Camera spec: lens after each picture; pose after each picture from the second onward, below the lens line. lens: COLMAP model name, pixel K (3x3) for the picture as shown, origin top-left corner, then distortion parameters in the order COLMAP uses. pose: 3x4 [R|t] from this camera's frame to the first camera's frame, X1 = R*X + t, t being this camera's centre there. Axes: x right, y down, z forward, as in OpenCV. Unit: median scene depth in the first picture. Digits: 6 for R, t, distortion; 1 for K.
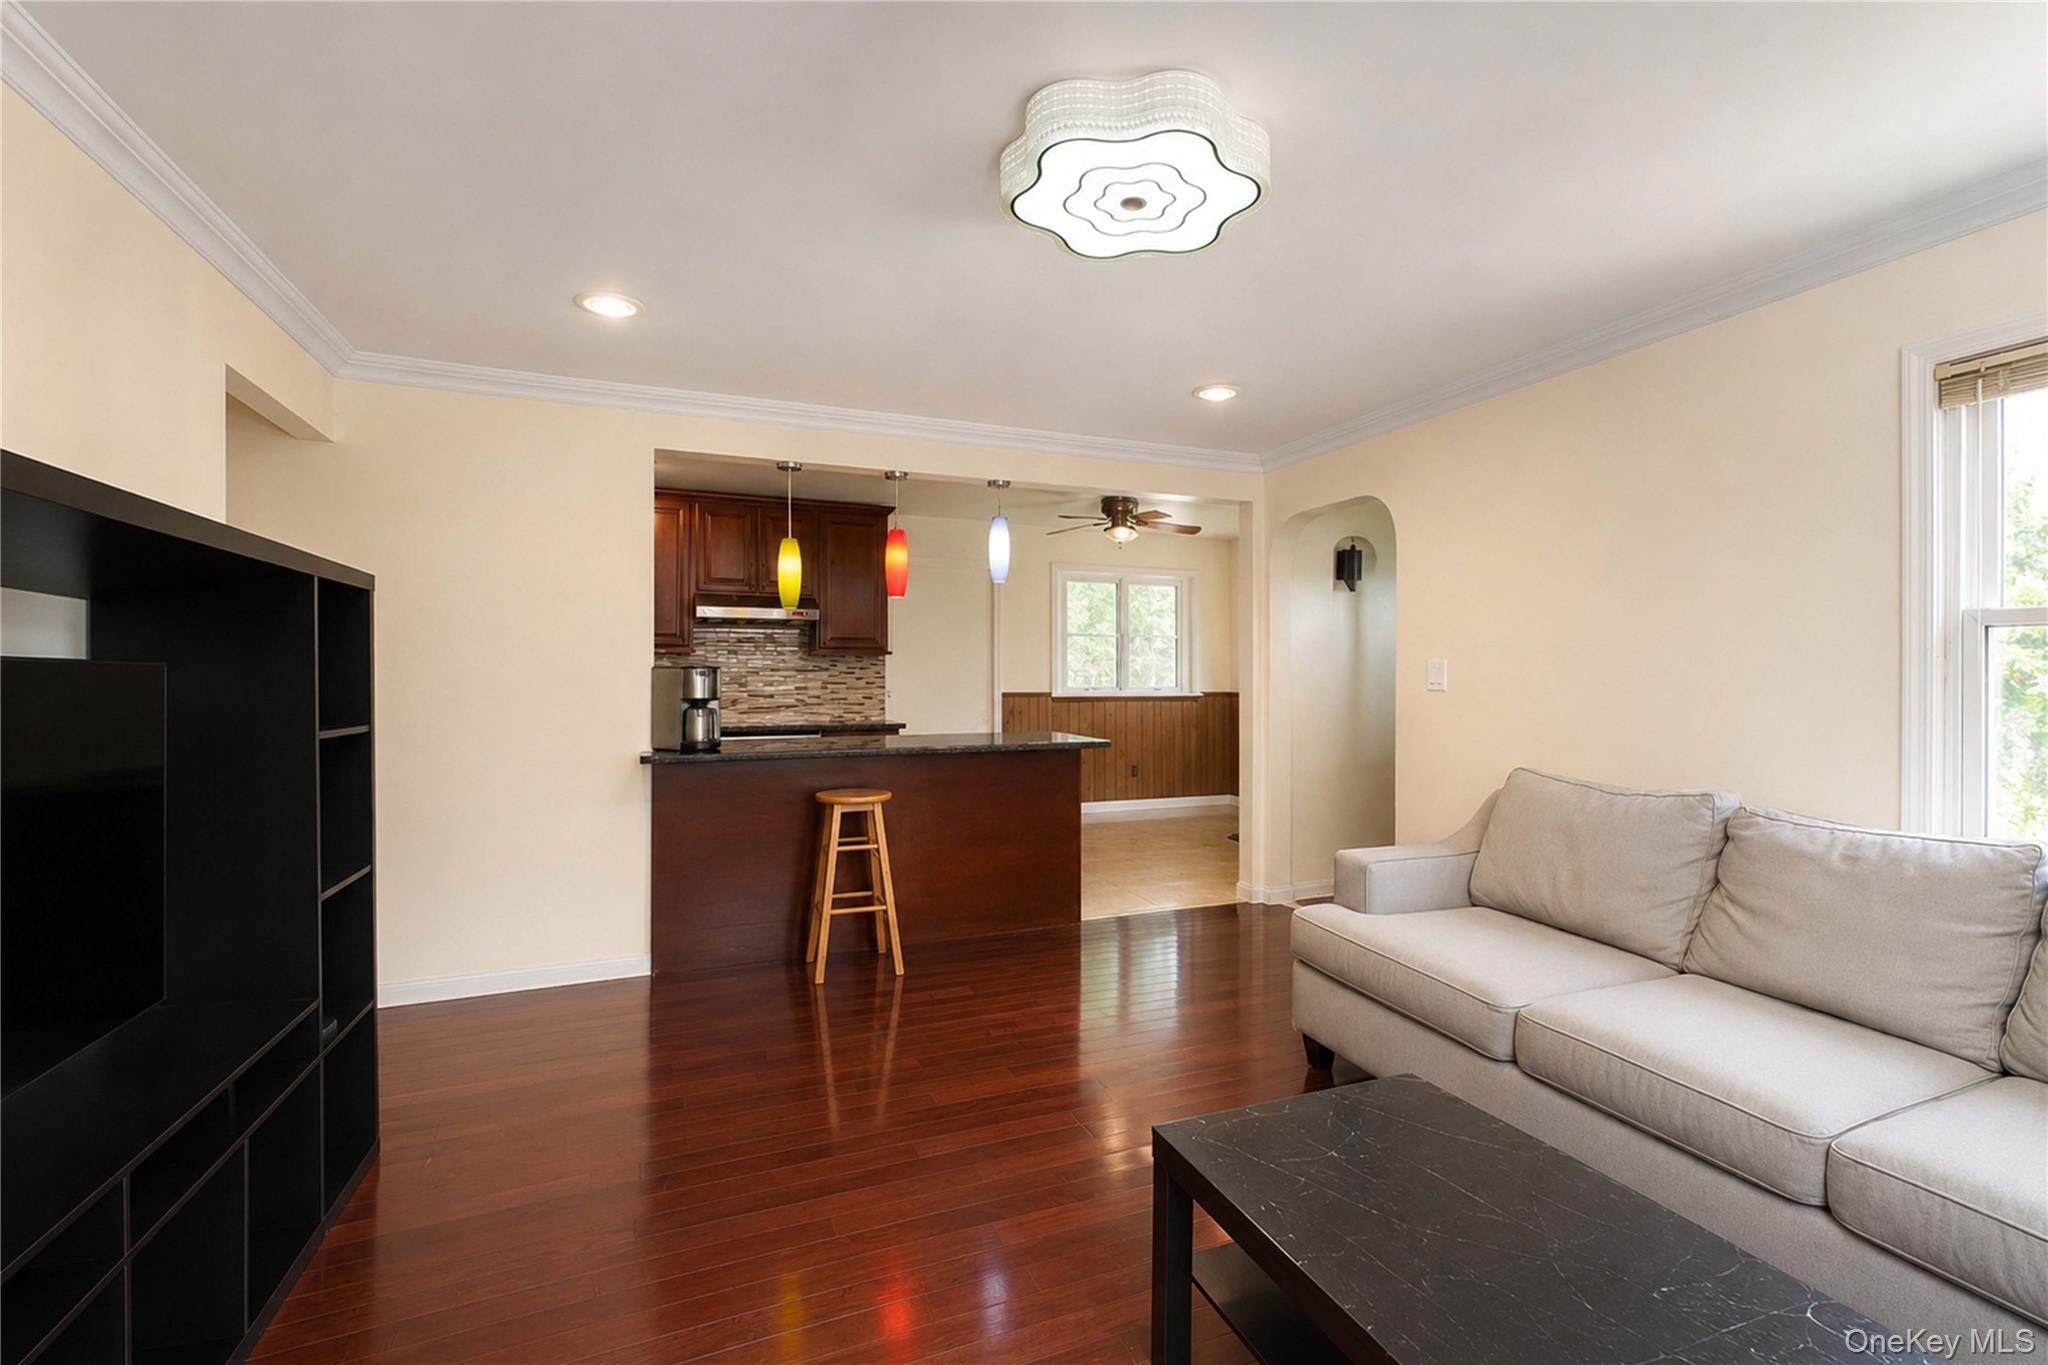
lens RADIAL K [[900.6, 0, 1075.1], [0, 900.6, 685.9], [0, 0, 1]] dist [-0.002652, -0.000235]
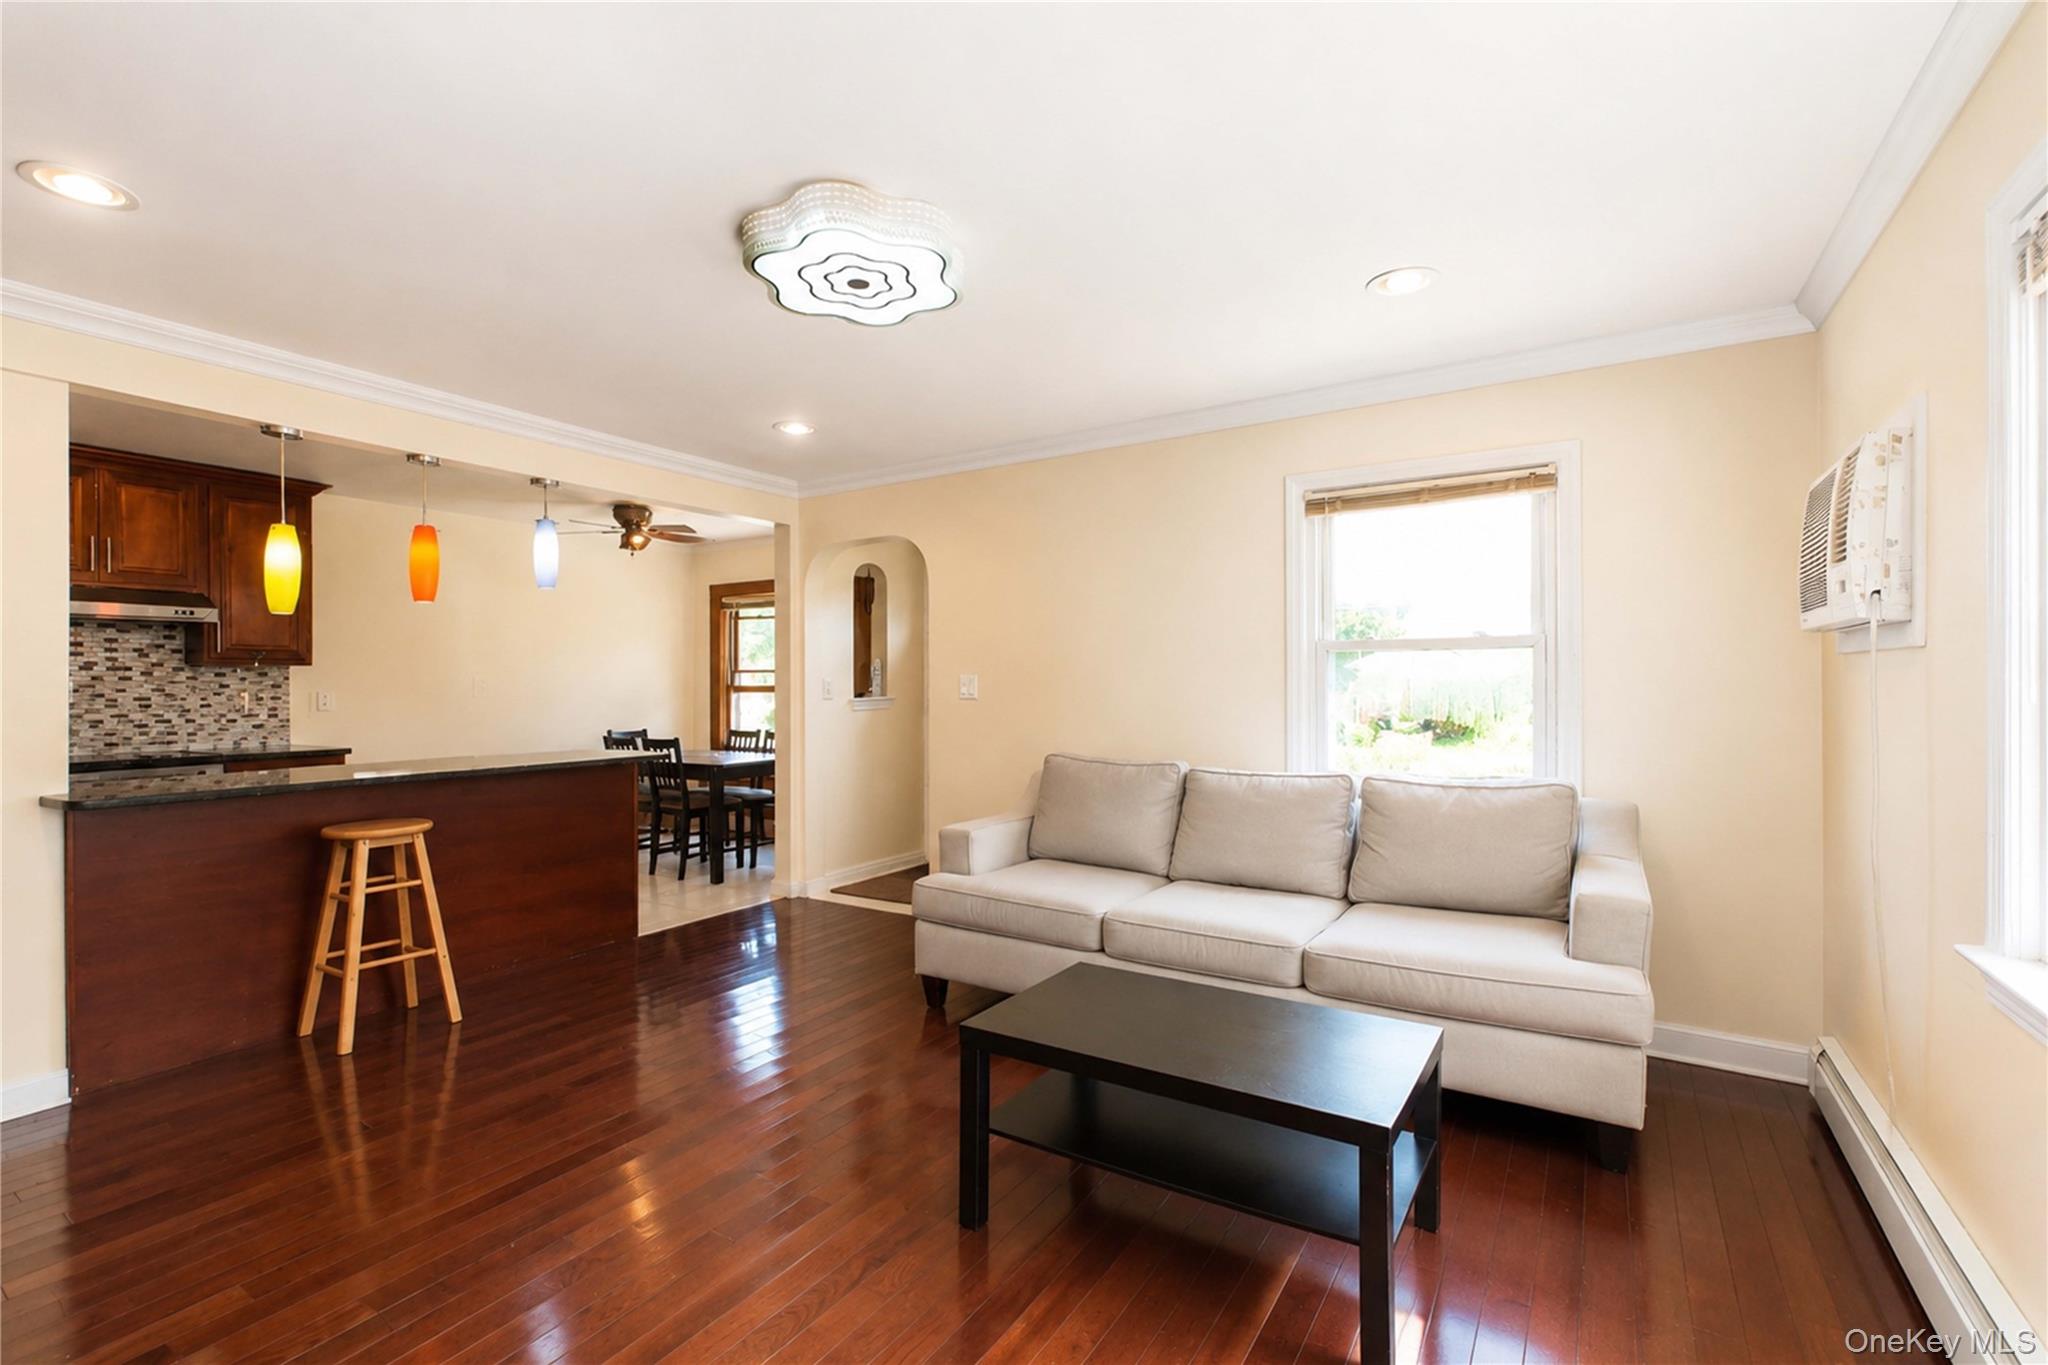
lens RADIAL K [[880.5, 0, 1021.2], [0, 880.5, 691.2], [0, 0, 1]] dist [0.024141, -0.000032]
pose [[0.841881, -0.015328, 0.539445, -0.188431], [0.020091, 0.999794, -0.002946, 0.005959], [-0.539289, 0.013319, 0.842016, -0.047395]]
